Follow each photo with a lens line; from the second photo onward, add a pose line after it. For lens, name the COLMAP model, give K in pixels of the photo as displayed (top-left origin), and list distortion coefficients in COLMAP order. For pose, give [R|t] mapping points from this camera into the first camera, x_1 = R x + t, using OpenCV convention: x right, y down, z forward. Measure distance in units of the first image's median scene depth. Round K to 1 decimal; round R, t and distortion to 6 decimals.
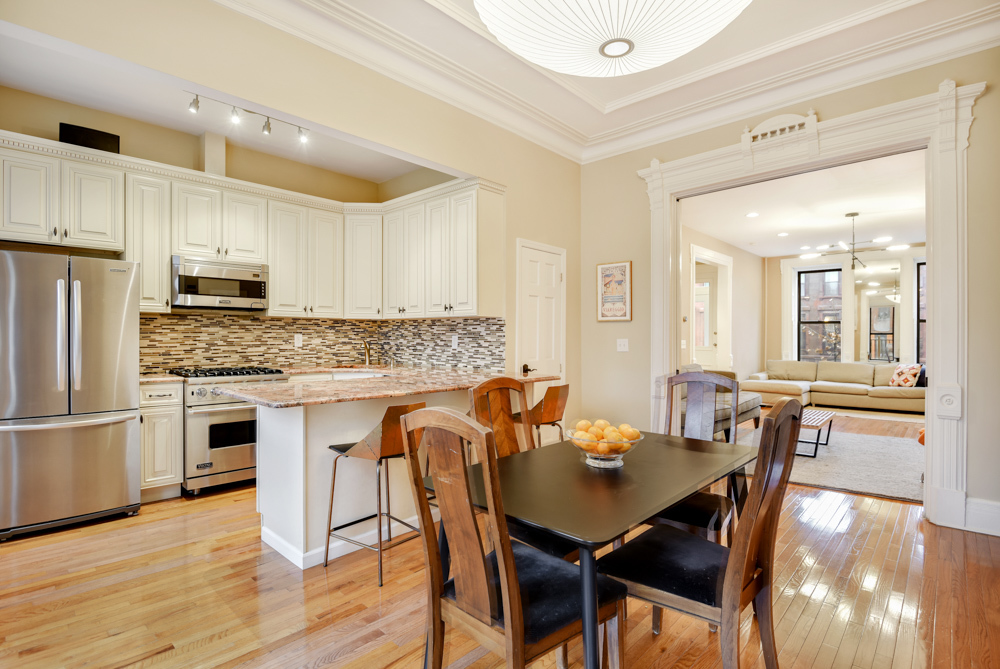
lens RADIAL K [[470.8, 0, 500.1], [0, 470.8, 332.7], [0, 0, 1]] dist [-0.039380, -0.000418]
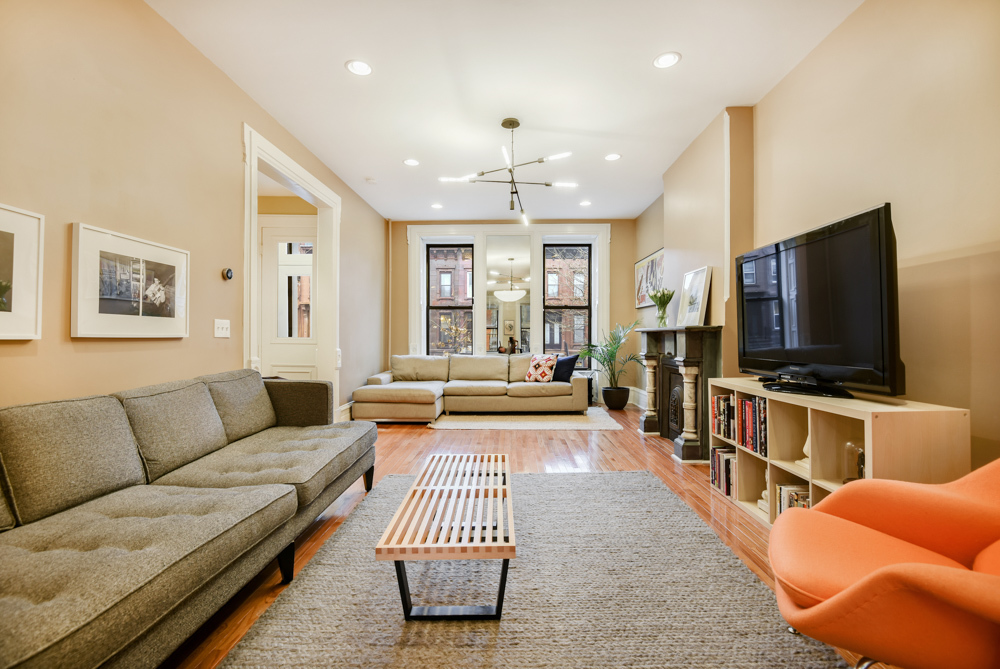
lens RADIAL K [[470.8, 0, 502.7], [0, 470.8, 329.2], [0, 0, 1]] dist [-0.039380, -0.000418]
pose [[0.732183, 0.000383, 0.681107, 0.220567], [0.002297, 0.999993, -0.003032, 0.021755], [-0.681104, 0.003785, 0.732177, 0.373812]]
